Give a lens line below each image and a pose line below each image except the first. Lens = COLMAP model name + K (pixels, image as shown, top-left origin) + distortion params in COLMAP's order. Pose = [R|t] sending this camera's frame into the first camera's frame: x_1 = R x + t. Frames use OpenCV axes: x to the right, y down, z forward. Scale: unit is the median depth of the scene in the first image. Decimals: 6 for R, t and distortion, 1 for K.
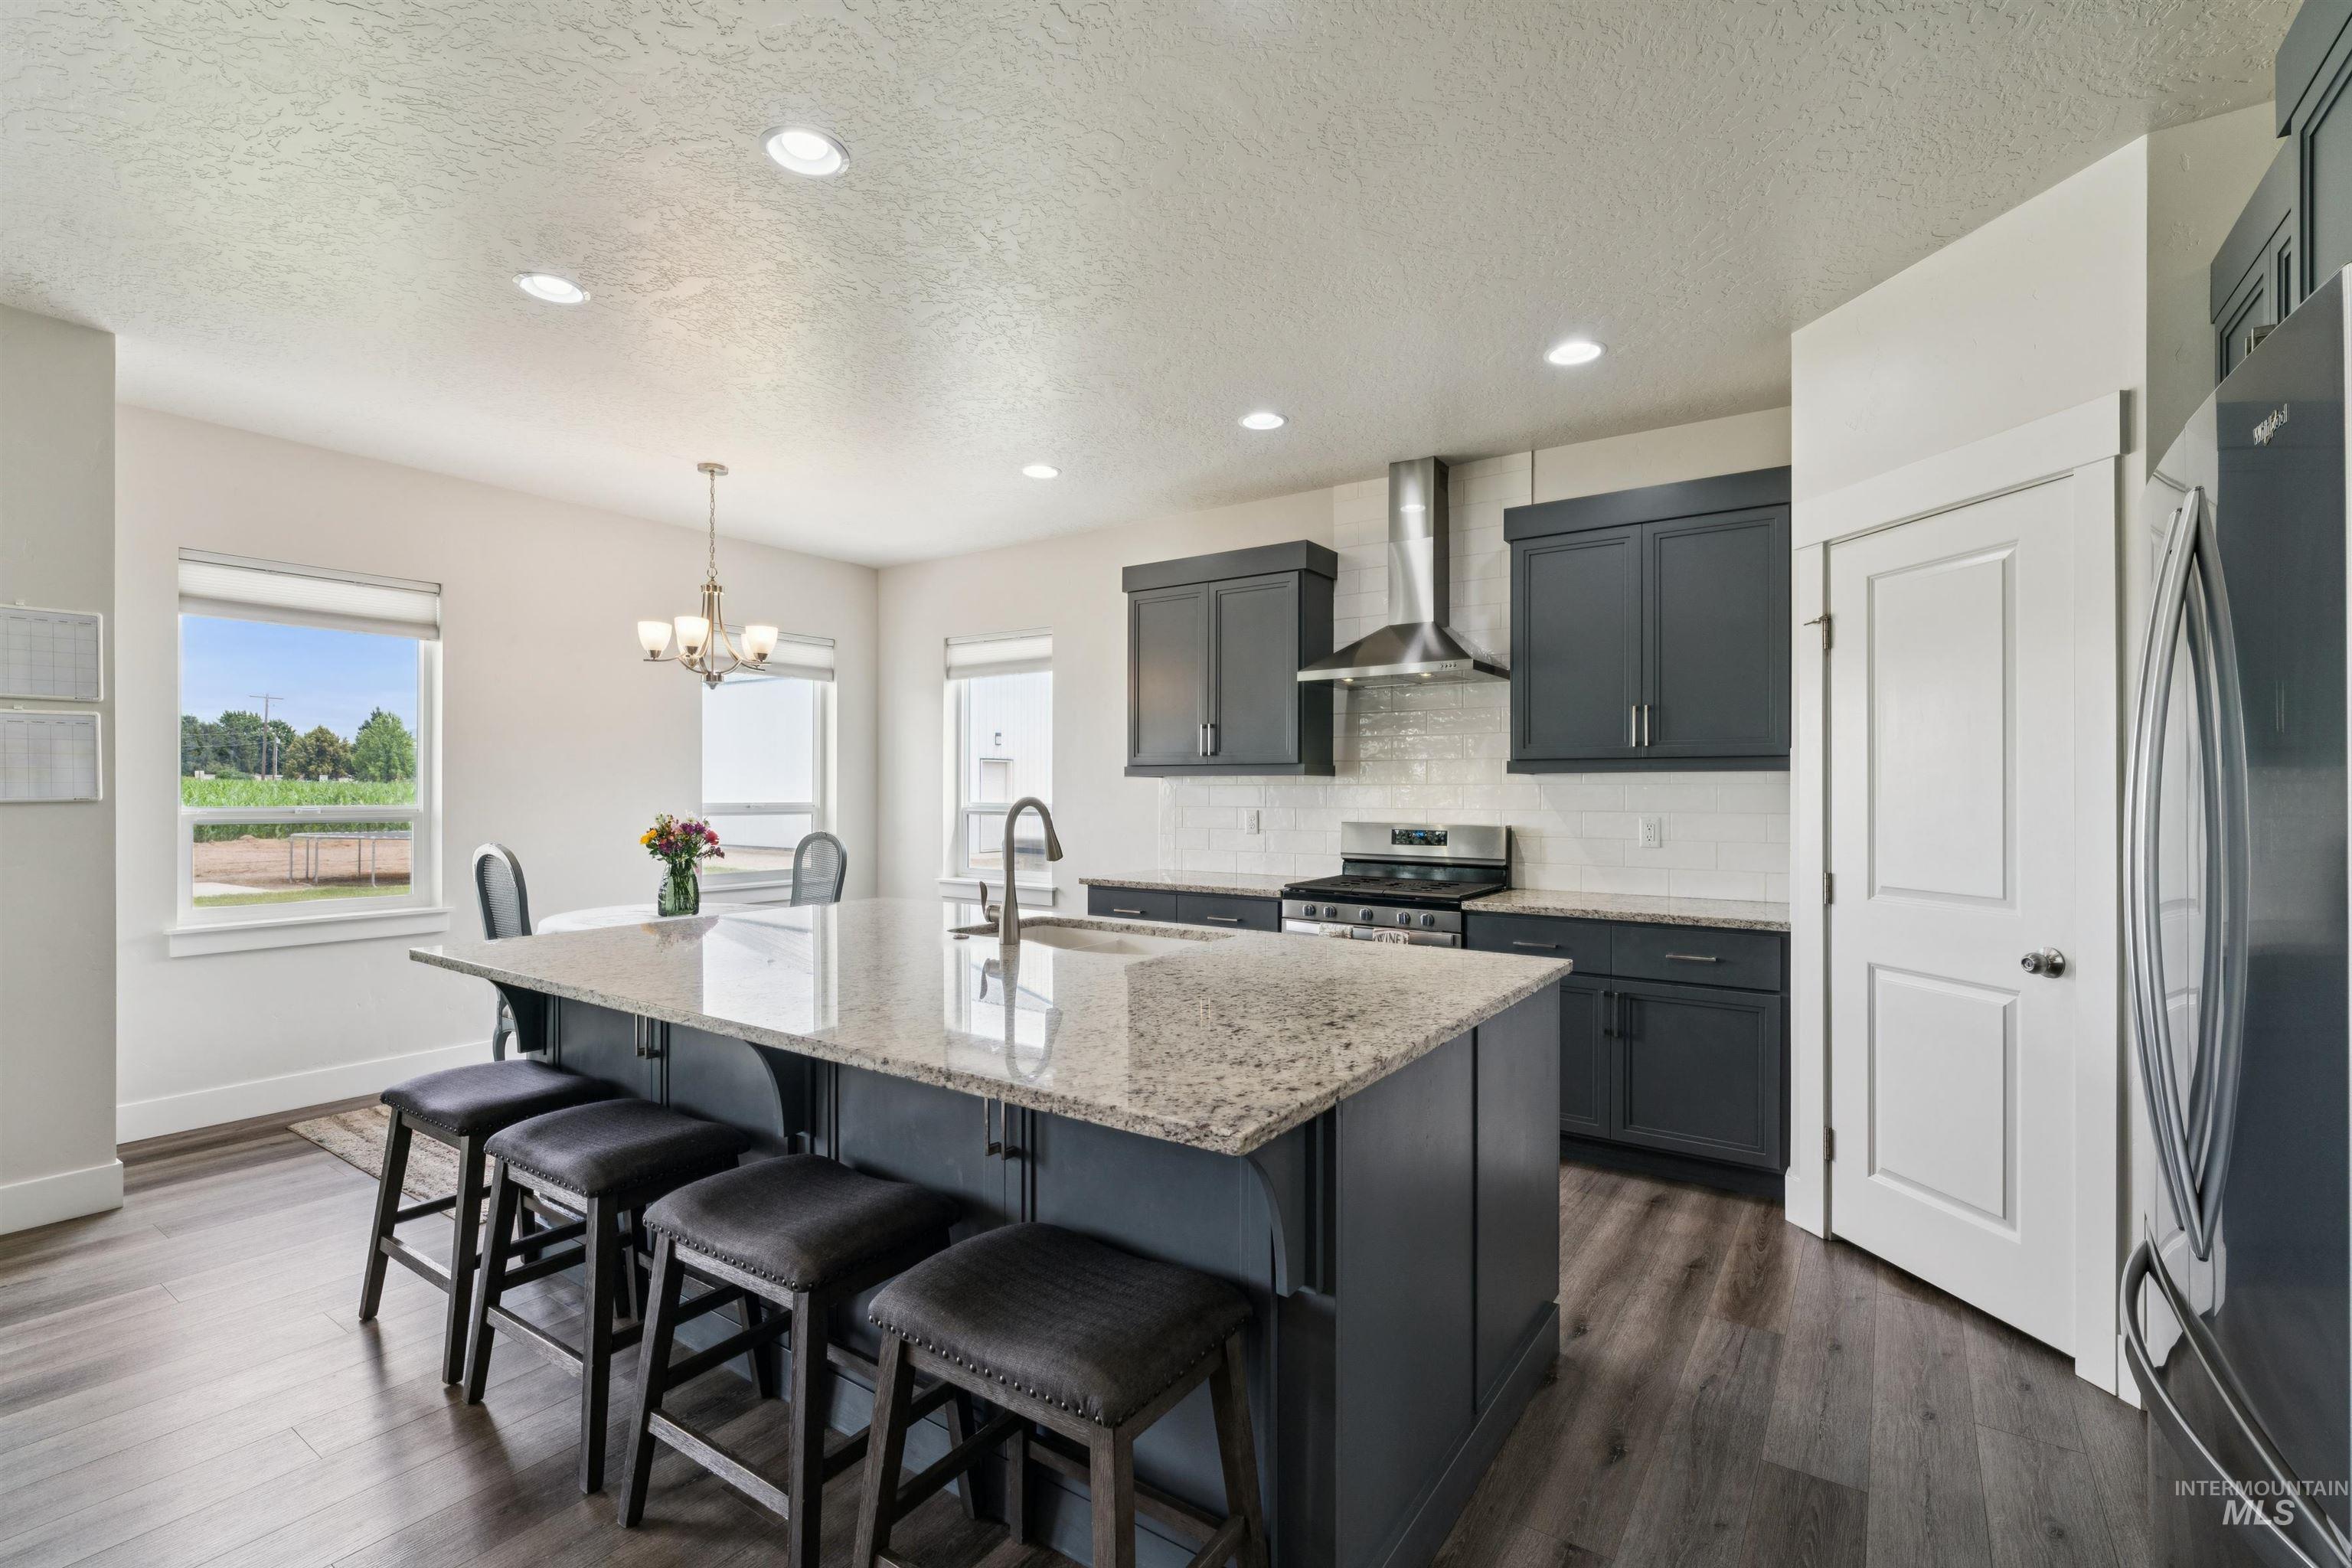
lens RADIAL K [[1058.9, 0, 1183.4], [0, 1058.9, 790.6], [0, 0, 1]] dist [-0.003507, 0.000515]
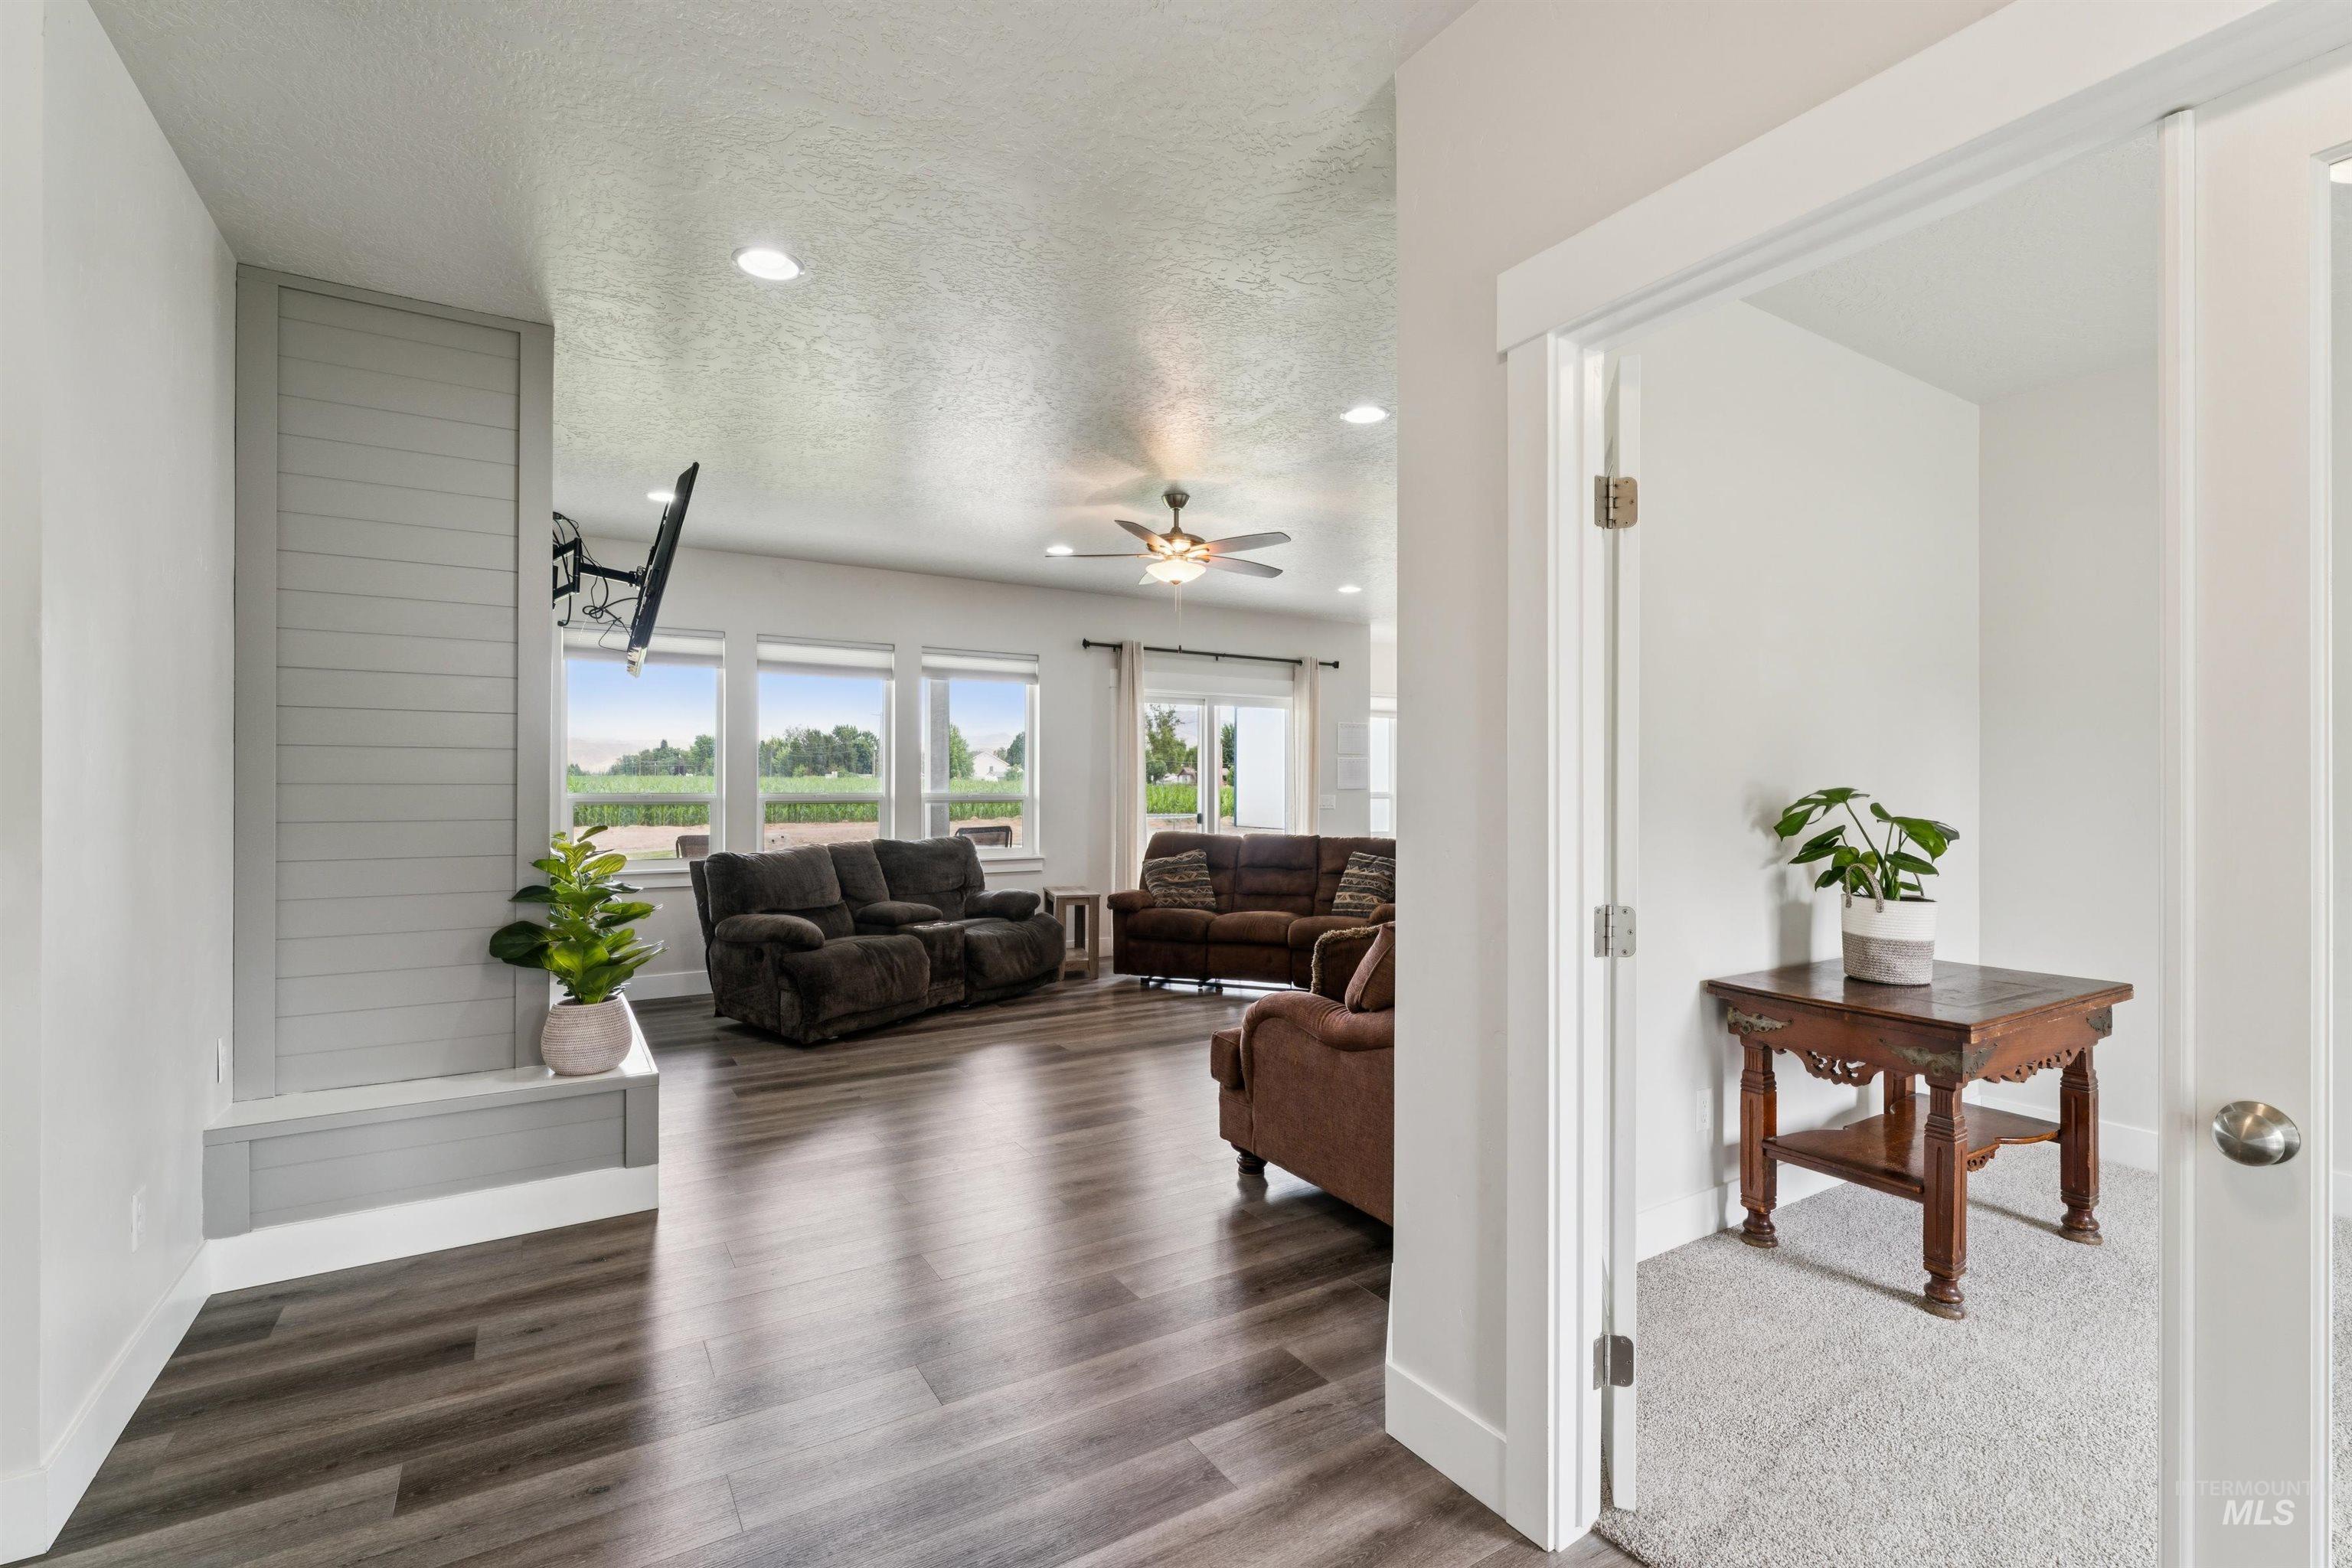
lens RADIAL K [[1058.9, 0, 1182.8], [0, 1058.9, 782.8], [0, 0, 1]] dist [-0.003507, 0.000515]
pose [[0.917983, -0.000563, -0.396620, -0.238463], [-0.001093, 0.999992, -0.003949, 0.003983], [0.396619, 0.004058, 0.917974, -1.249445]]
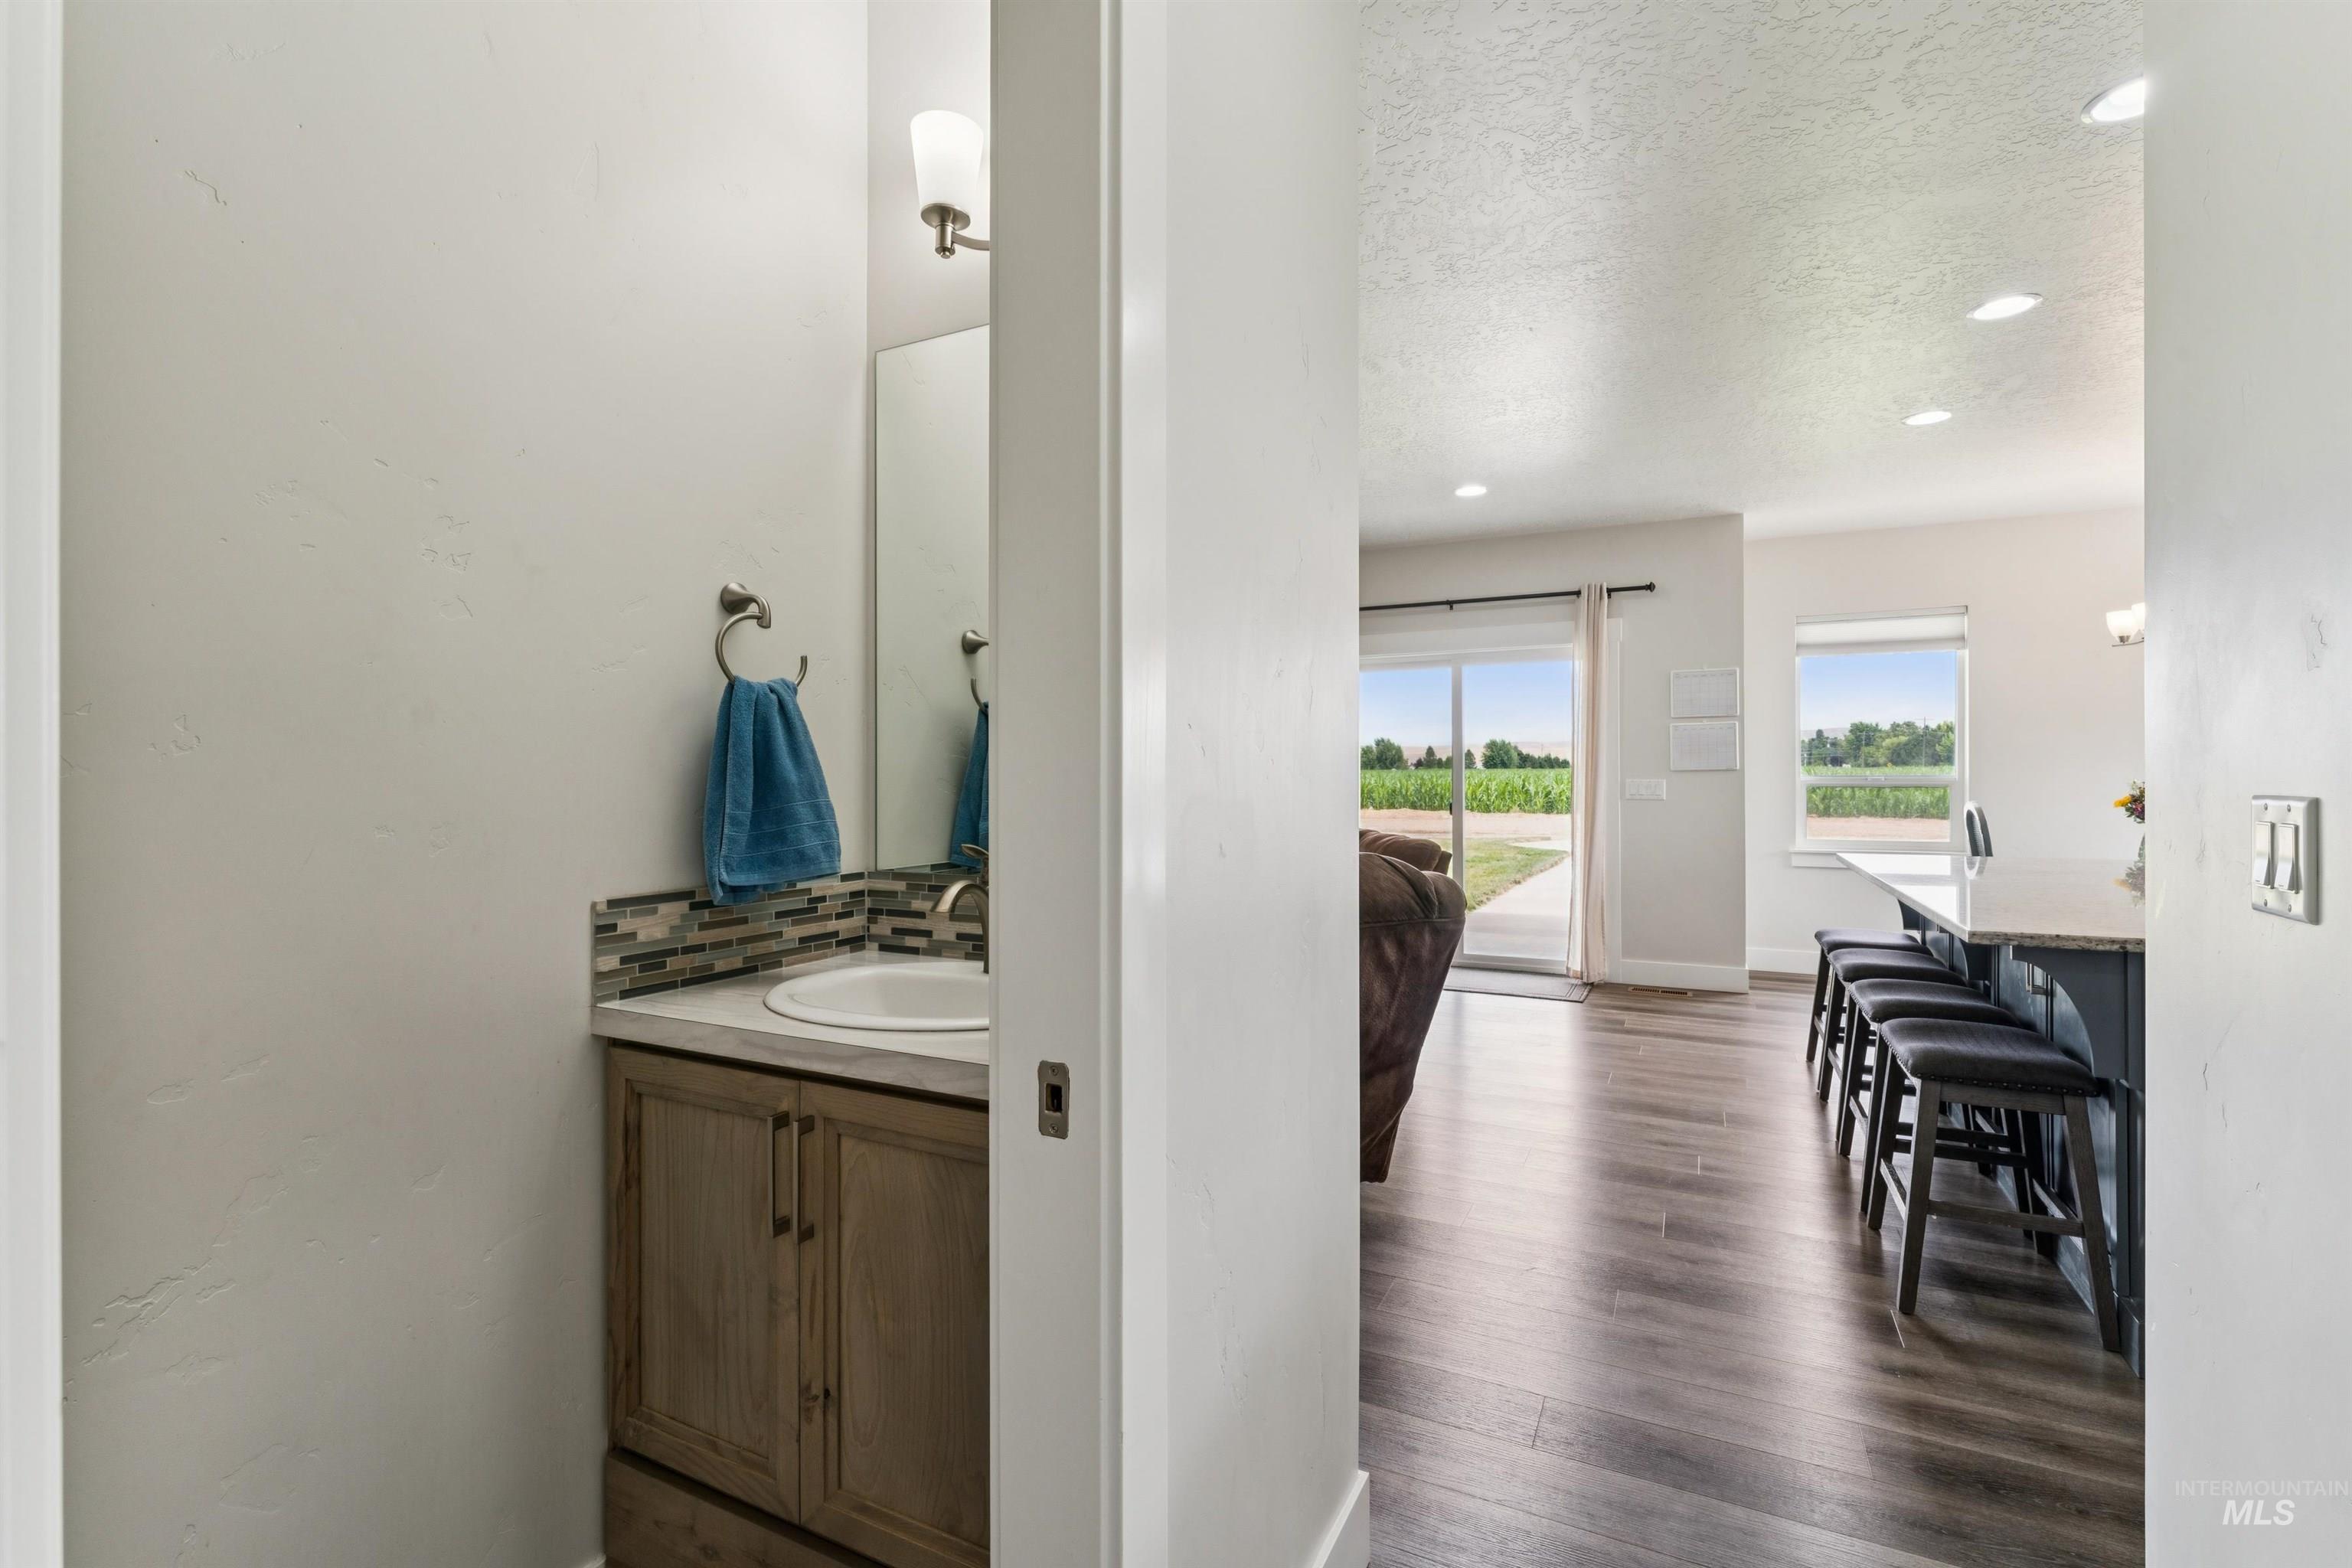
lens RADIAL K [[1016.0, 0, 1219.5], [0, 1016.0, 786.4], [0, 0, 1]] dist [-0.004135, 0.001494]
pose [[0.160481, 0.005155, -0.987025, 0.390669], [0.005721, 0.999965, 0.006153, 0.015496], [0.987022, -0.006635, 0.160446, -0.118161]]
